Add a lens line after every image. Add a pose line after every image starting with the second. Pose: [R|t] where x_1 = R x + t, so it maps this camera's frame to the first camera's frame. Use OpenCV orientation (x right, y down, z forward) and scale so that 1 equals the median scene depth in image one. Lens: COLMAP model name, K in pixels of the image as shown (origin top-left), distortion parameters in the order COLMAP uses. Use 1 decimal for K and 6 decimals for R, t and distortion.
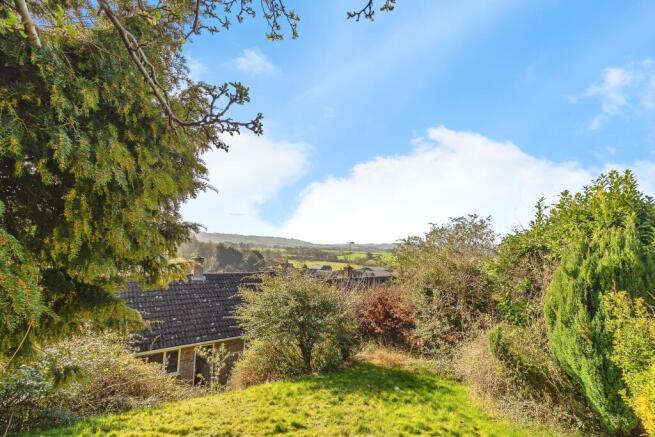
lens RADIAL K [[309.0, 0, 323.8], [0, 309.0, 218.8], [0, 0, 1]] dist [0.001106, -0.000155]
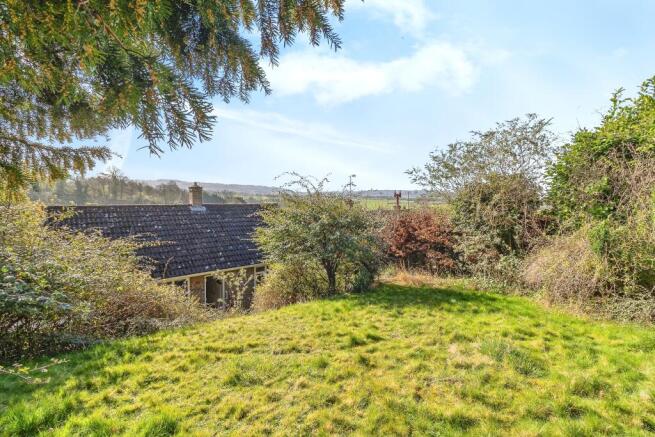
lens RADIAL K [[309.0, 0, 330.2], [0, 309.0, 216.5], [0, 0, 1]] dist [0.001106, -0.000155]
pose [[0.998296, -0.017876, 0.055542, -0.127836], [0.007585, 0.983592, 0.180249, 0.105502], [-0.057853, -0.179521, 0.982052, 0.133502]]
